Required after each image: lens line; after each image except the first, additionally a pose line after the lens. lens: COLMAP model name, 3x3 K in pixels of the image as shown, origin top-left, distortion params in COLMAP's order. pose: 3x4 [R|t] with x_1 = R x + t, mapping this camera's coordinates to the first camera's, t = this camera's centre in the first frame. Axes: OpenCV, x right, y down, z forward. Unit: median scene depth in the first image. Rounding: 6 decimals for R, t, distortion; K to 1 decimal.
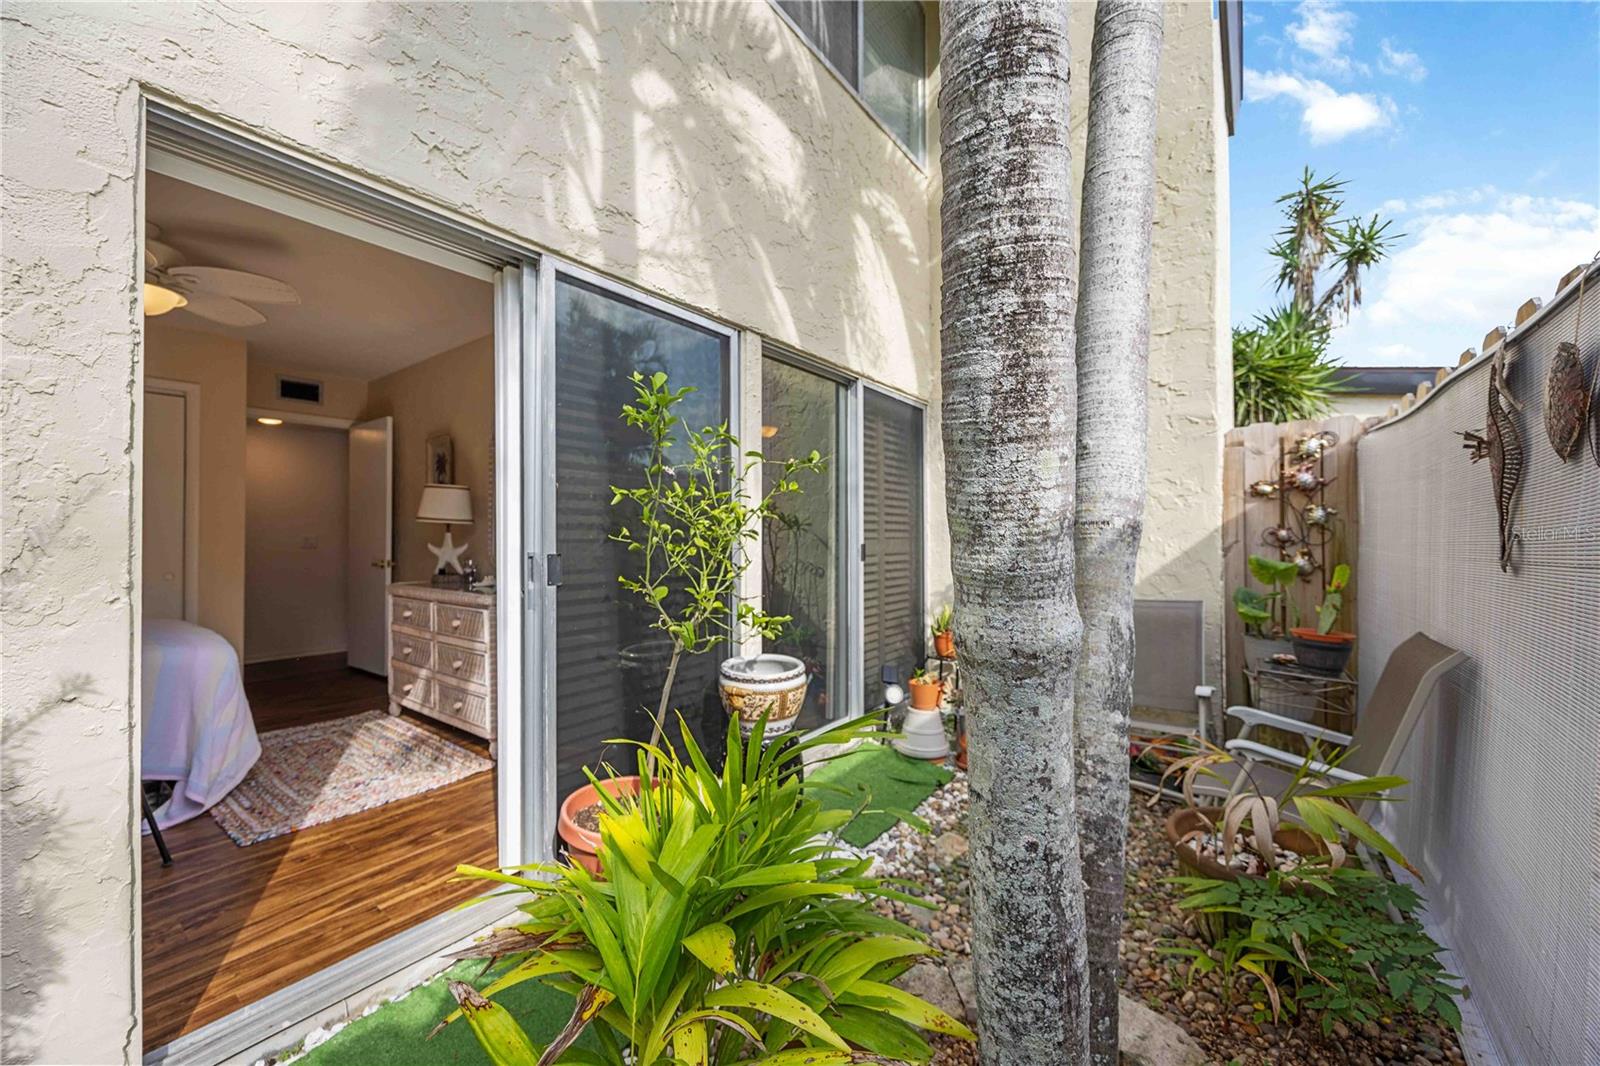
lens RADIAL K [[613.4, 0, 801.2], [0, 613.4, 530.5], [0, 0, 1]] dist [0.002783, 0.000153]
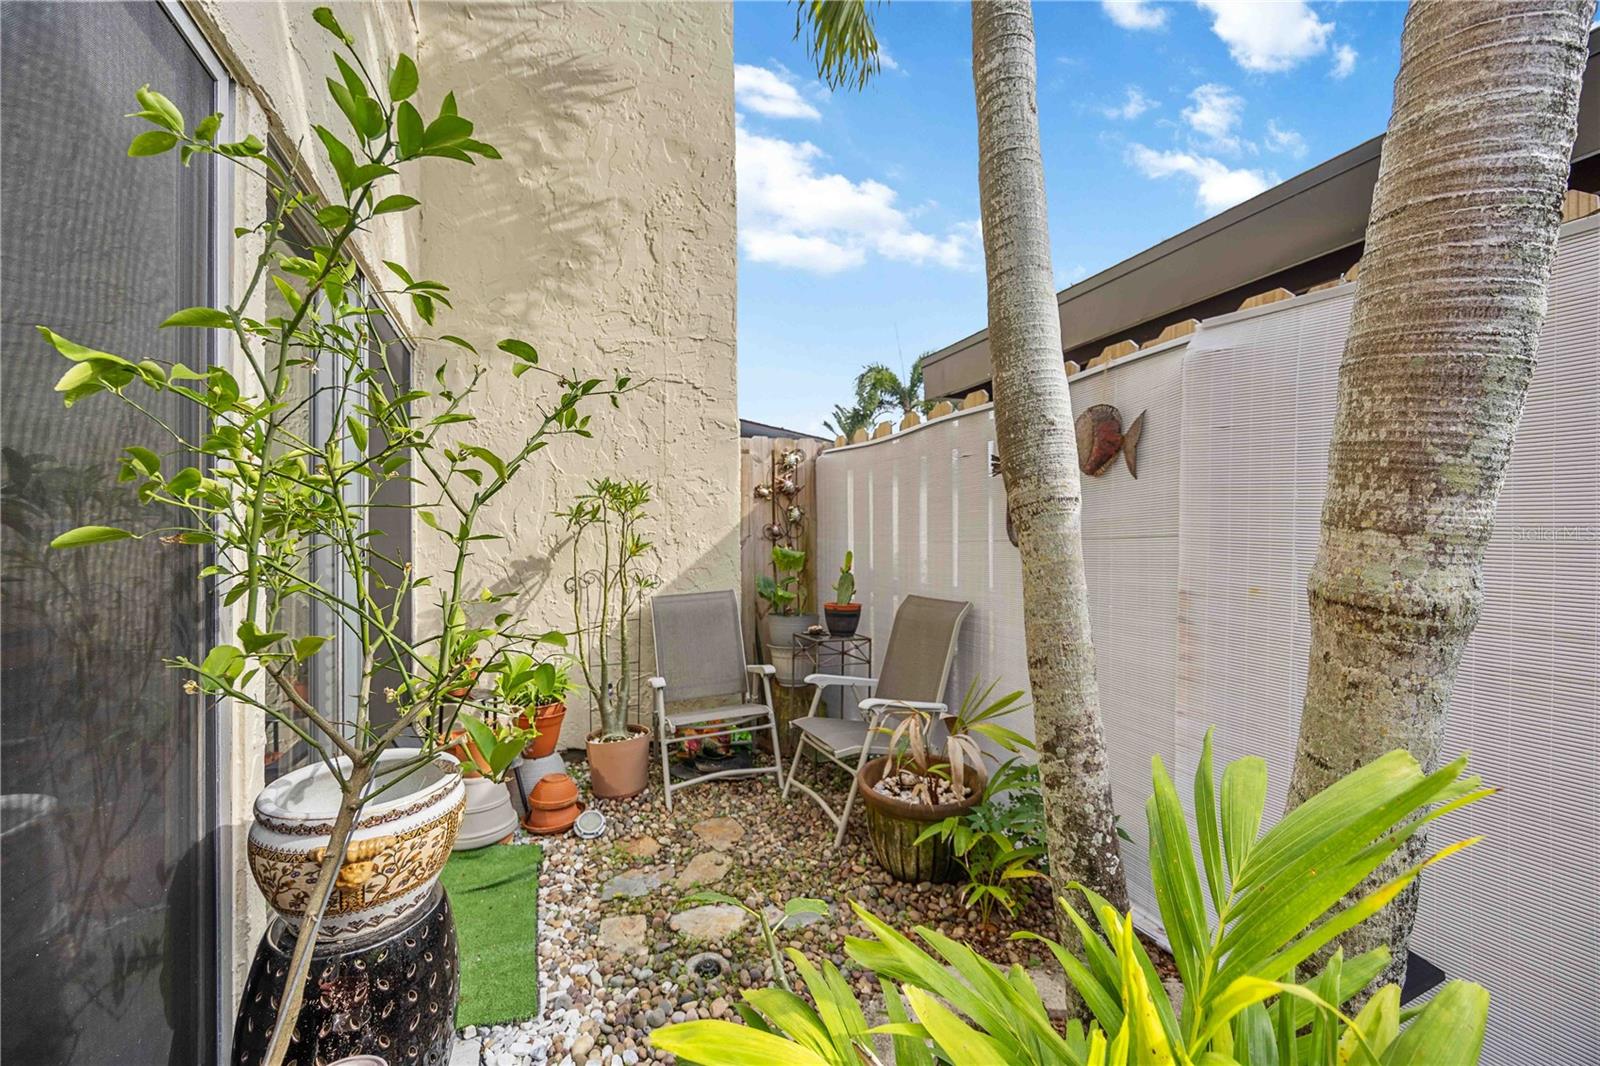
lens RADIAL K [[613.4, 0, 802.7], [0, 613.4, 530.2], [0, 0, 1]] dist [0.002783, 0.000153]
pose [[0.503330, 0.005380, 0.864077, -0.246957], [0.003739, 0.999958, -0.008403, 0.018474], [-0.864086, 0.007460, 0.503289, 0.348485]]
